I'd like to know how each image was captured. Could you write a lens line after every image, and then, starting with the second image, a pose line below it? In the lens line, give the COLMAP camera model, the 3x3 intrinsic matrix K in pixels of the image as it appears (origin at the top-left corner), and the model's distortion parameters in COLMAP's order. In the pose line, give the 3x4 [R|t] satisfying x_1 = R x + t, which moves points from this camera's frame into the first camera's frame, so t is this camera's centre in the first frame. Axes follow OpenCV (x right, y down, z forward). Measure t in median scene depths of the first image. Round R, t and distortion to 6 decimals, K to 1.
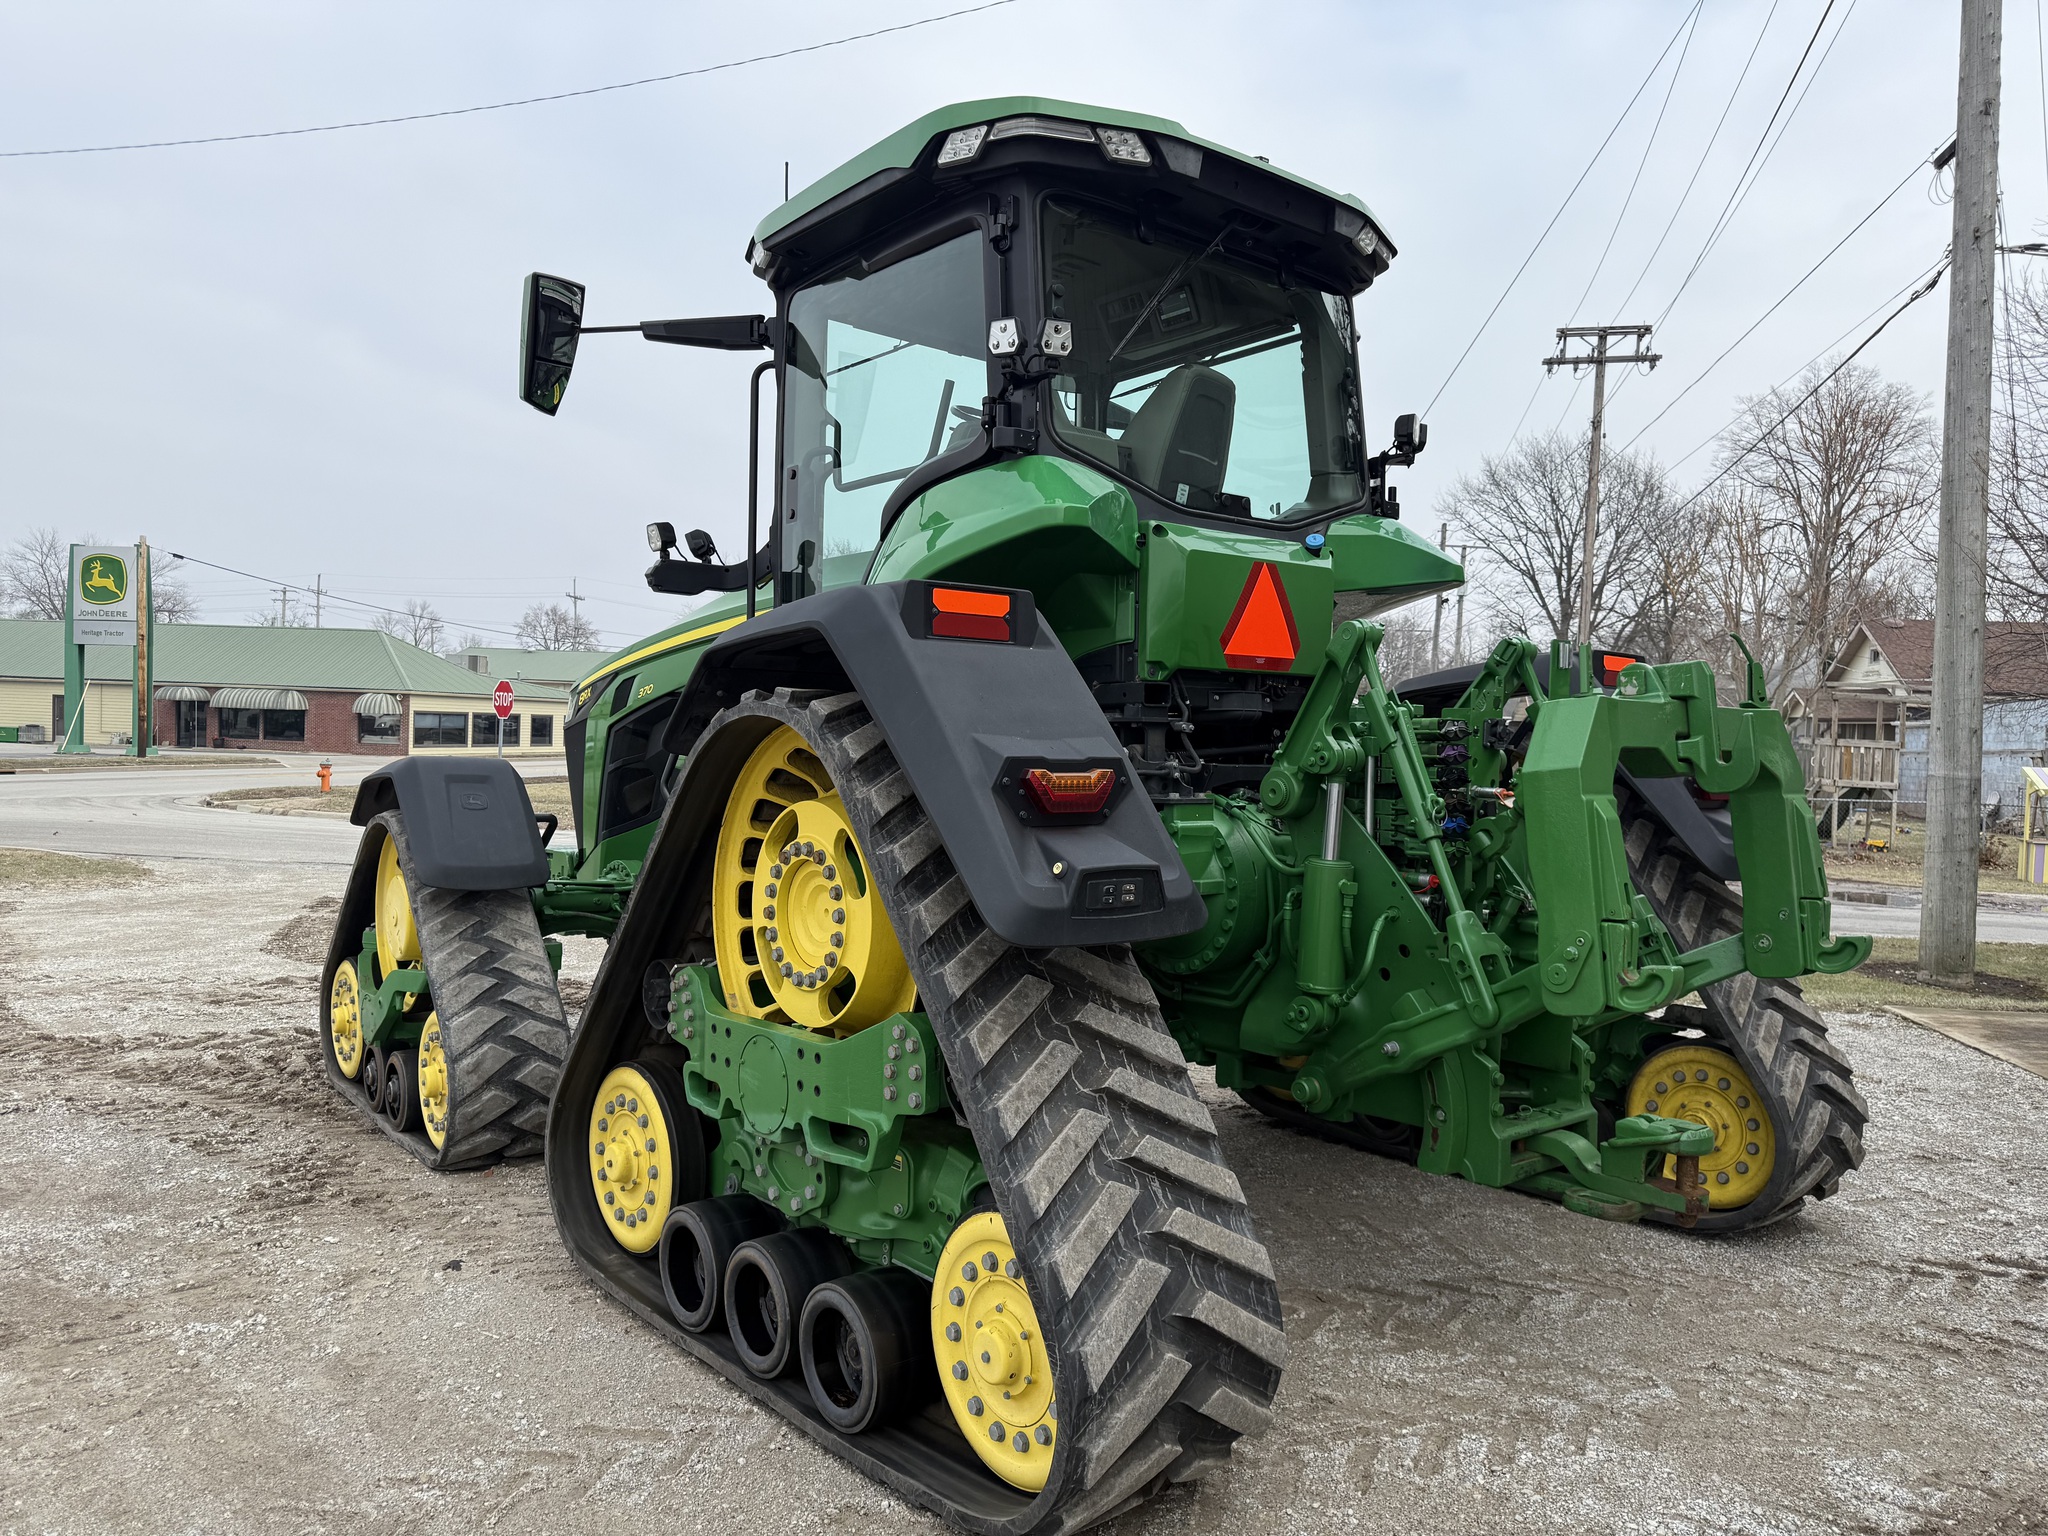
lens RADIAL K [[1453.9, 0, 1010.2], [0, 1453.9, 759.1], [0, 0, 1]] dist [0.028062, -0.033393]
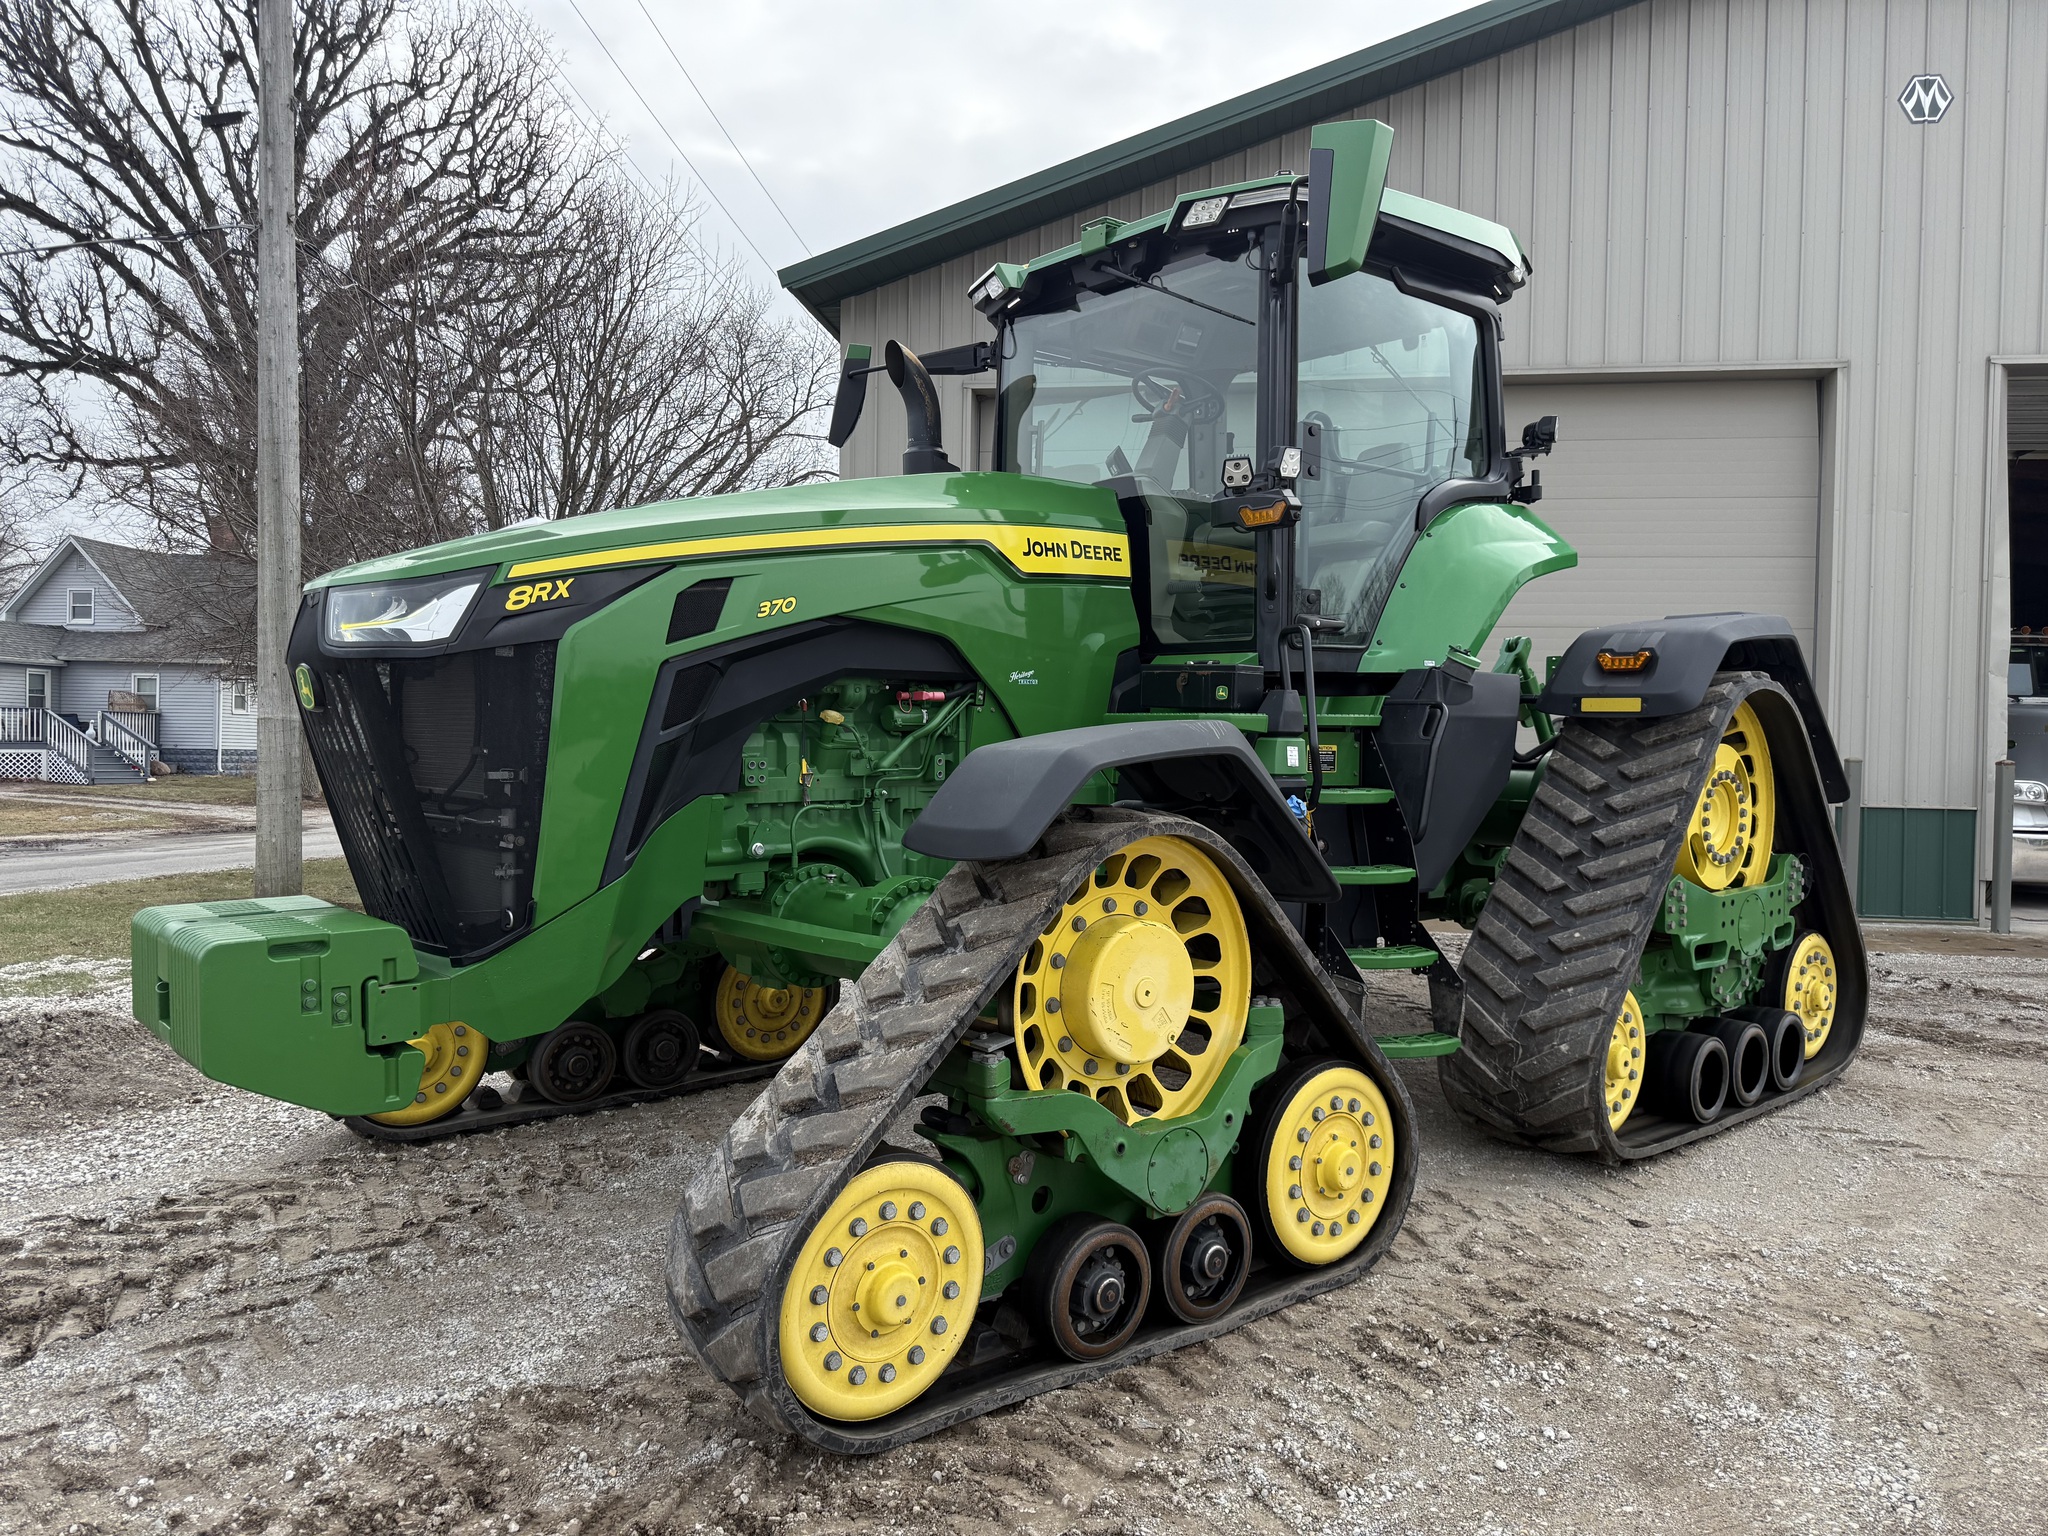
lens RADIAL K [[1434.0, 0, 1012.3], [0, 1434.0, 767.6], [0, 0, 1]] dist [0.129259, -0.225254]
pose [[-0.027821, -0.046251, 0.998542, -1.197790], [-0.003365, 0.998928, 0.046175, -0.012307], [-0.999607, -0.002076, -0.027947, 1.285711]]
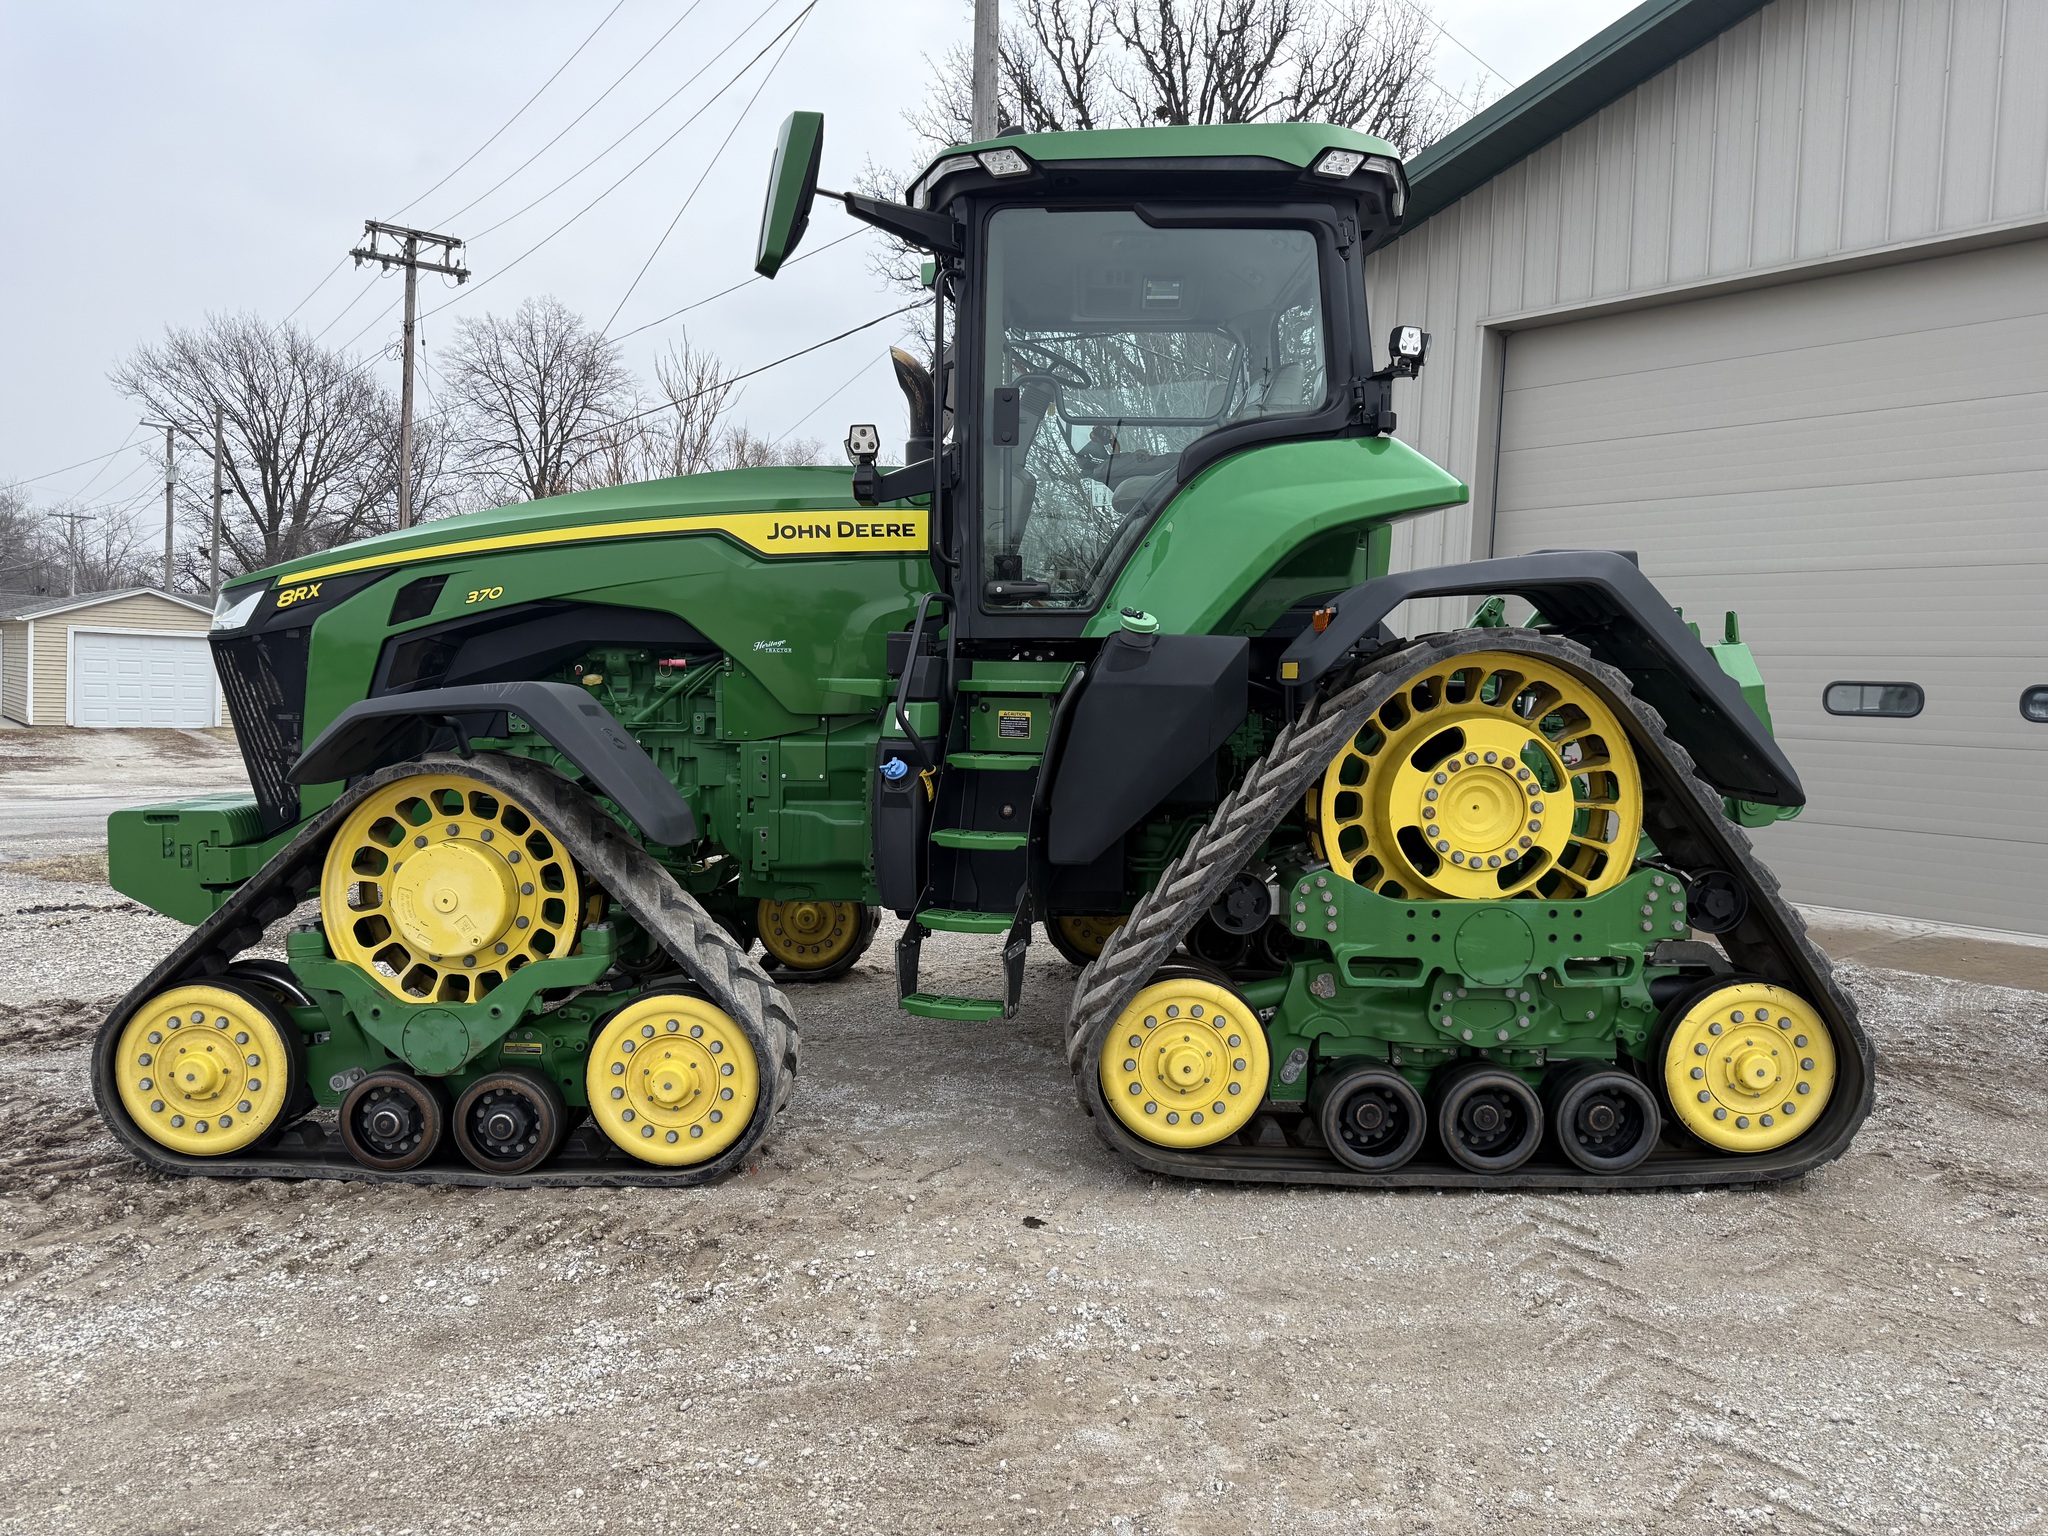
lens RADIAL K [[1434.0, 0, 1012.3], [0, 1434.0, 767.6], [0, 0, 1]] dist [0.129259, -0.225254]
pose [[0.623427, -0.054718, 0.779965, -0.975145], [-0.000117, 0.997542, 0.070076, -0.013120], [-0.781882, -0.043778, 0.621888, 0.383361]]
